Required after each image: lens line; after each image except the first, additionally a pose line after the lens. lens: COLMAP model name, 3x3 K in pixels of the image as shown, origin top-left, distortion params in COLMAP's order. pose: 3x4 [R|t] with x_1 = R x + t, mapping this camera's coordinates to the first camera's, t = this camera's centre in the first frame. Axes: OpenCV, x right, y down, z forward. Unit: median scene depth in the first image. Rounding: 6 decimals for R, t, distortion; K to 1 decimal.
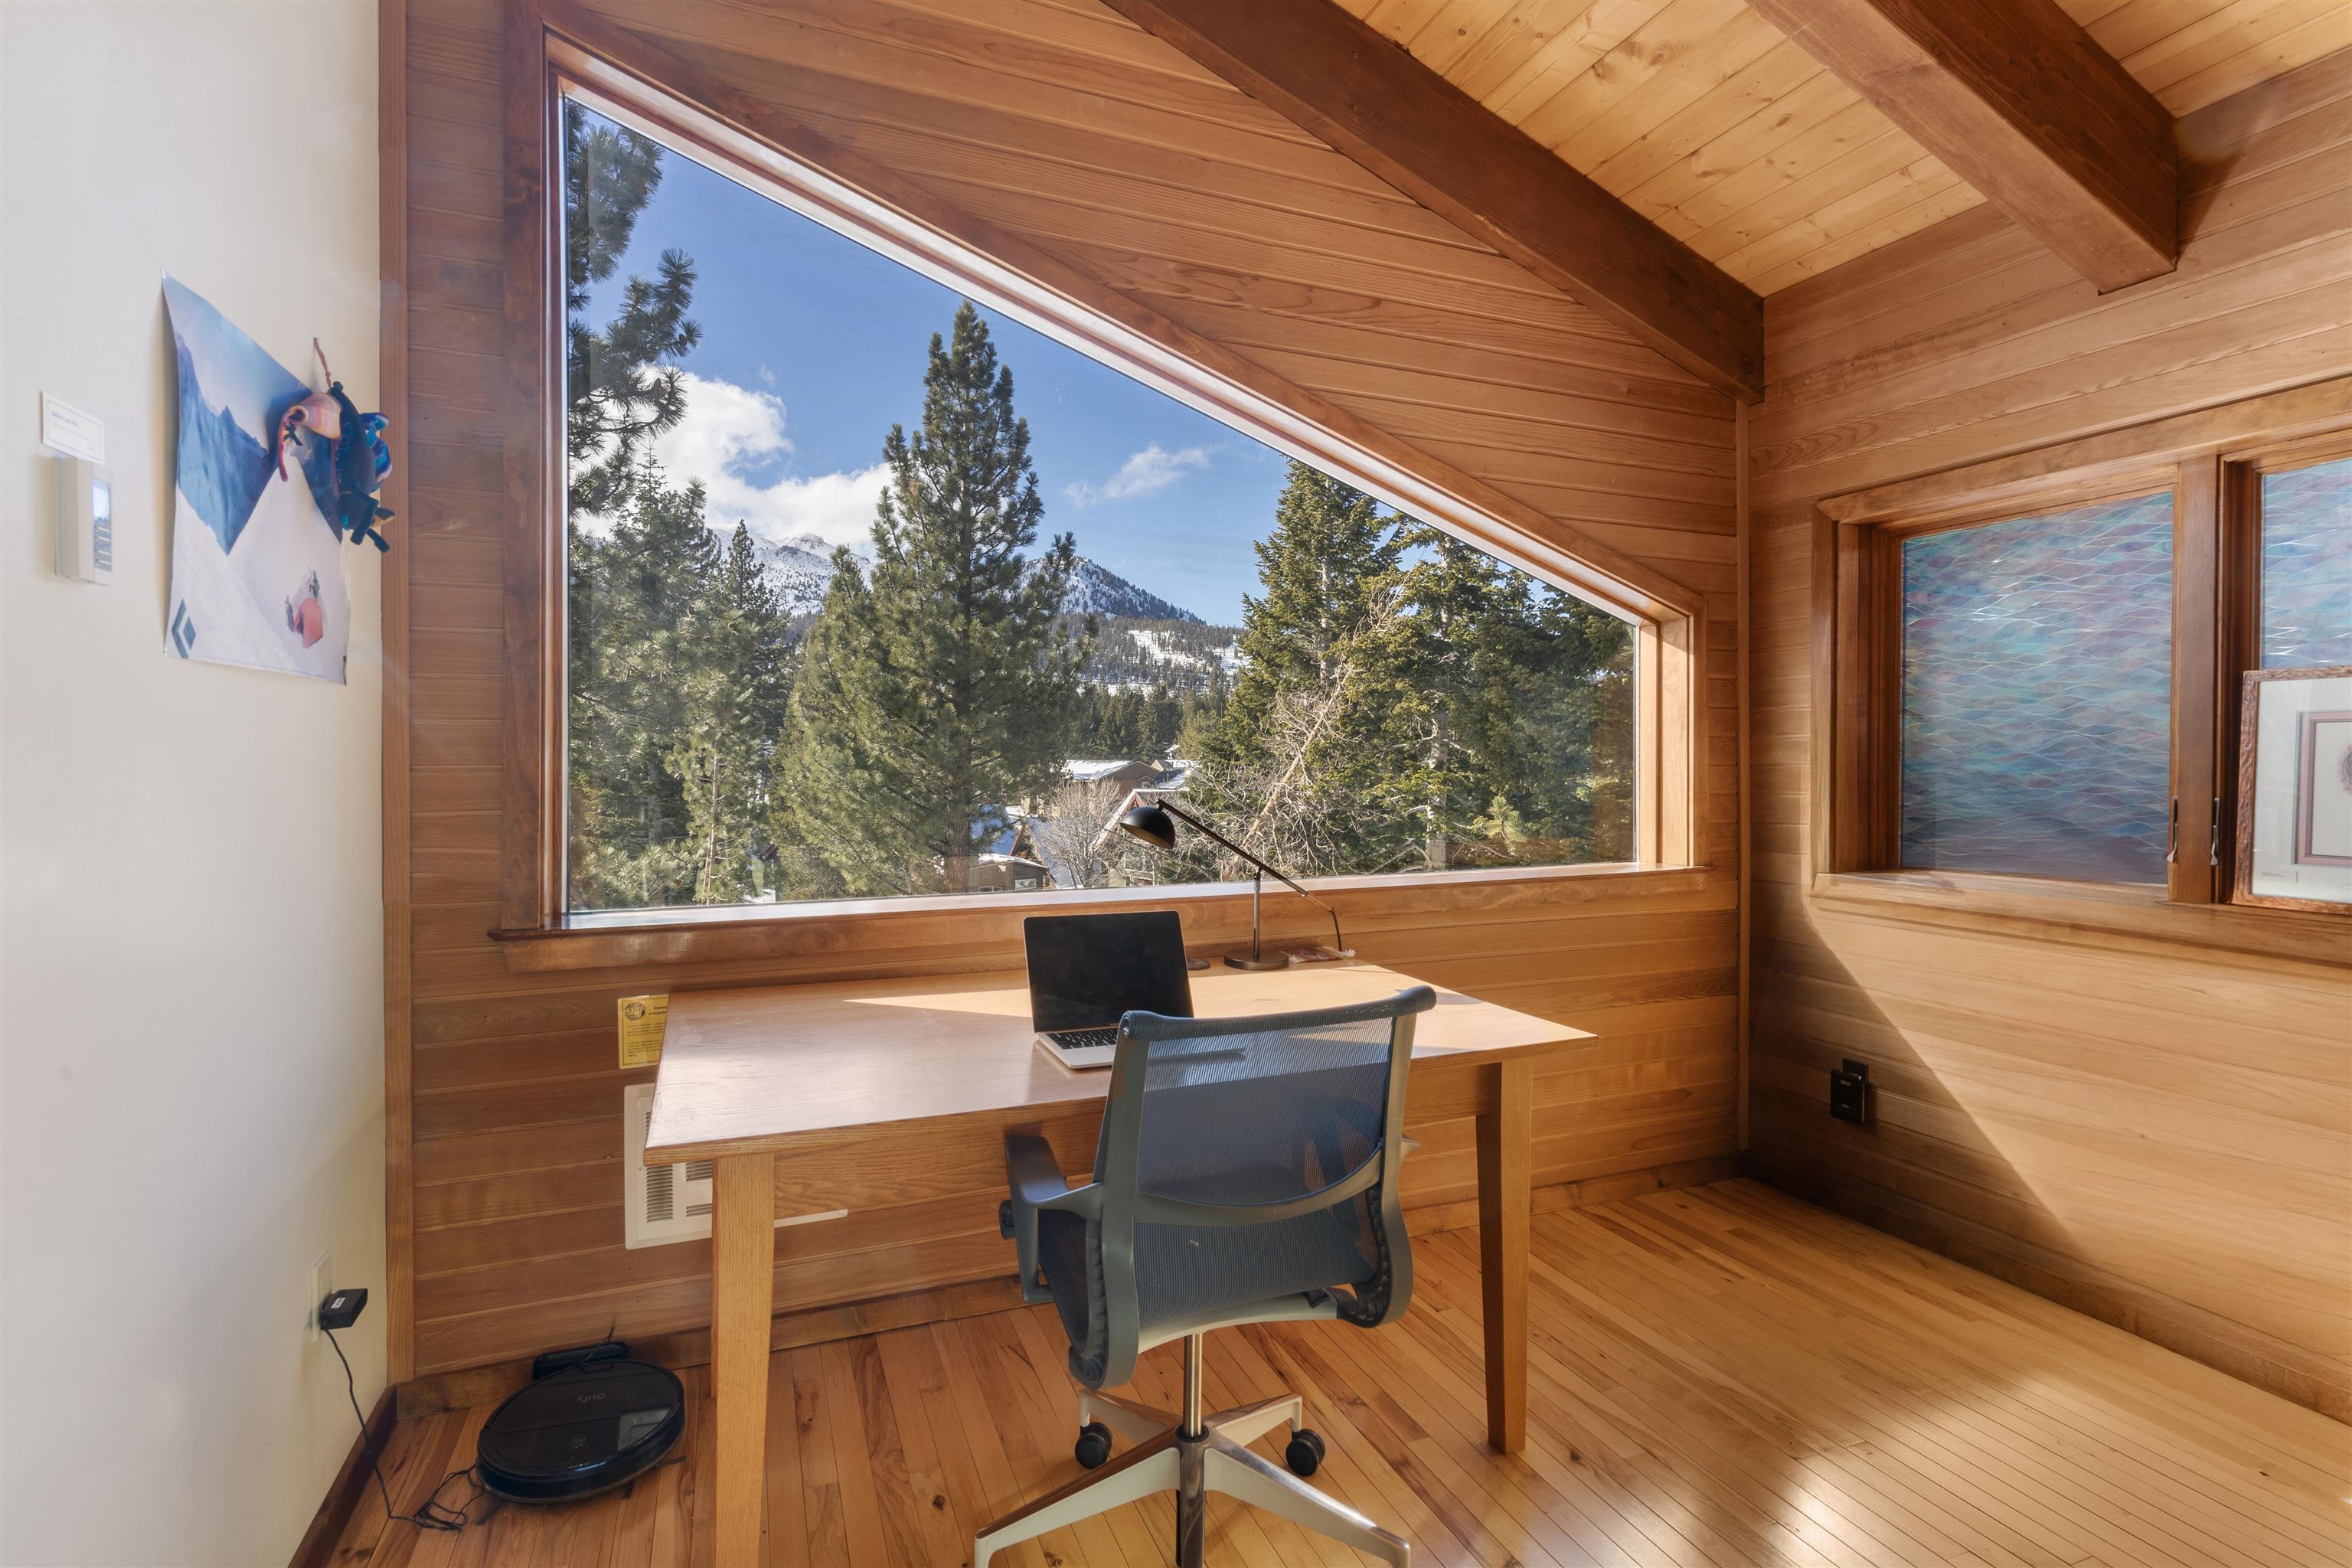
lens RADIAL K [[1069.4, 0, 1167.1], [0, 1069.4, 765.3], [0, 0, 1]] dist [-0.010949, 0.007932]
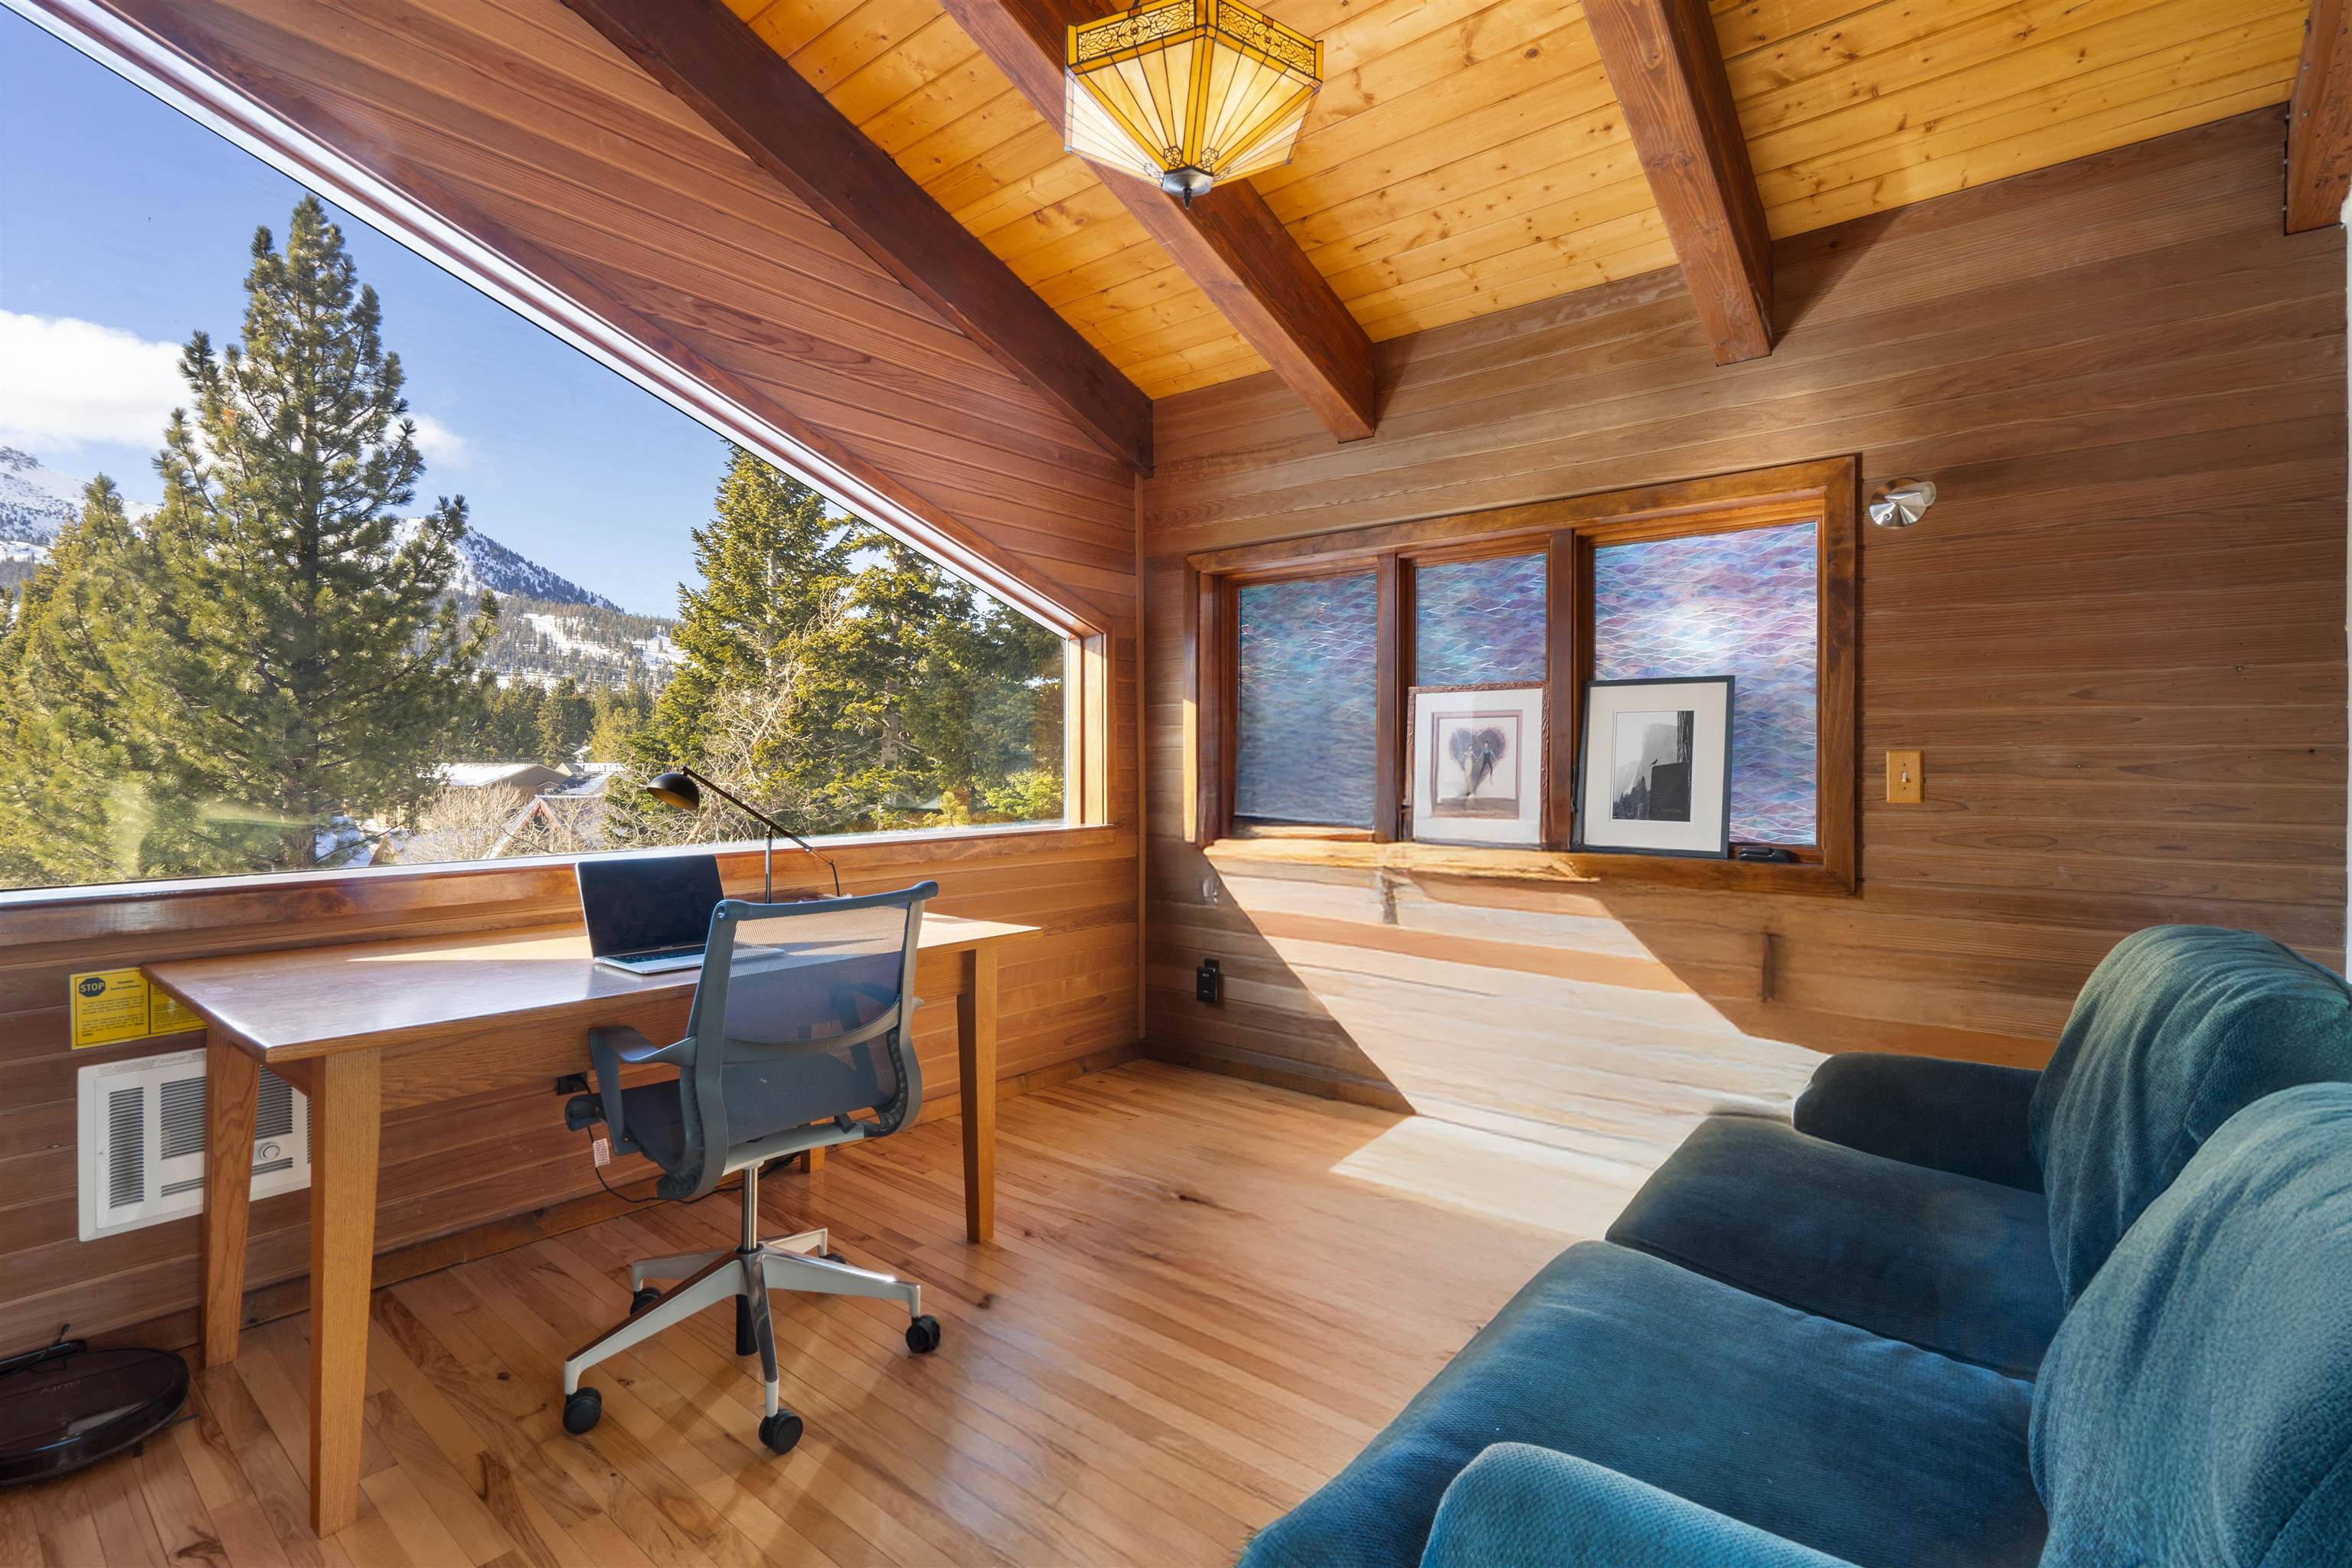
lens RADIAL K [[1069.4, 0, 1167.1], [0, 1069.4, 765.3], [0, 0, 1]] dist [-0.010949, 0.007932]
pose [[0.873795, -0.001965, 0.486290, -0.071549], [0.003587, 0.999991, -0.002406, 0.022361], [-0.486281, 0.003846, 0.873794, -0.163851]]
